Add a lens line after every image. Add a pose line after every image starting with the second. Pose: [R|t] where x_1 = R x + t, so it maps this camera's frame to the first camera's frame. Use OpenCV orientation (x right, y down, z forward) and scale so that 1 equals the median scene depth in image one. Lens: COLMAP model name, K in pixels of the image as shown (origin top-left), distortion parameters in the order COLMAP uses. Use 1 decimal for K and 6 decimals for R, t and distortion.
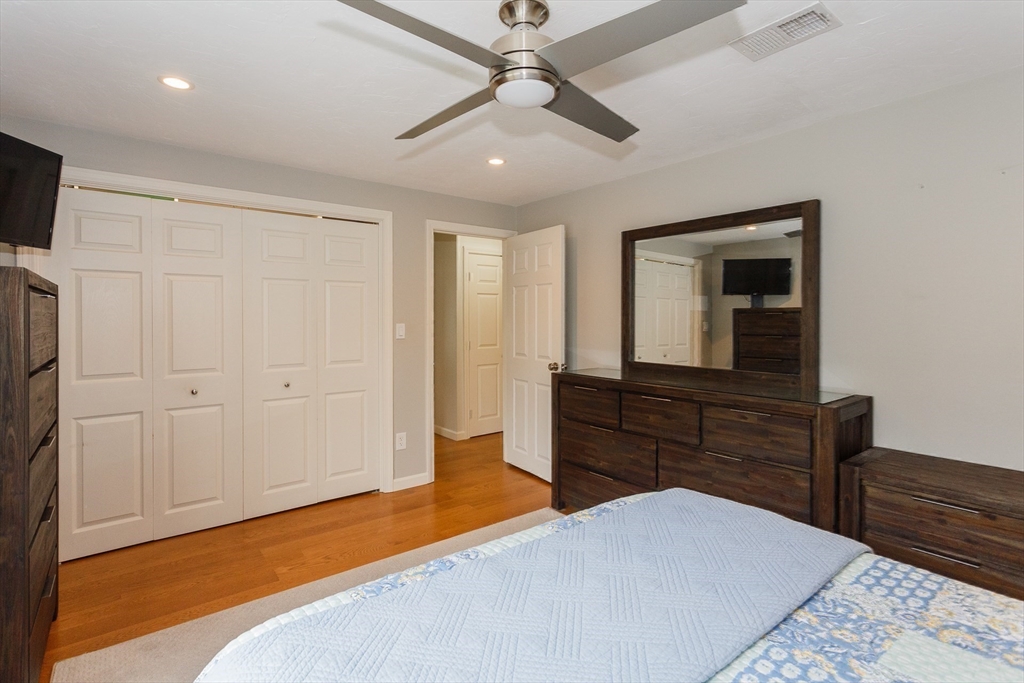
lens RADIAL K [[501.0, 0, 512.1], [0, 501.0, 321.9], [0, 0, 1]] dist [0.001289, 0.000262]
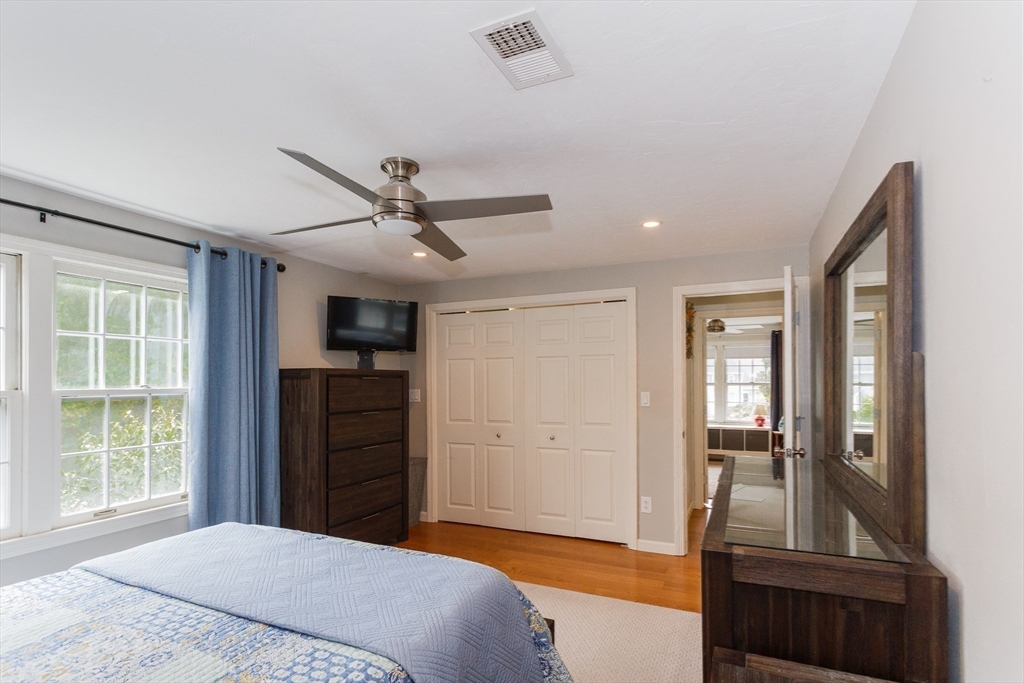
lens RADIAL K [[501.2, 0, 511.4], [0, 501.2, 374.3], [0, 0, 1]] dist [-0.000030, 0.000133]
pose [[0.452592, -0.010497, -0.891656, 0.633470], [0.000040, 0.999931, -0.011752, -0.023266], [0.891718, 0.005283, 0.452561, 0.299871]]
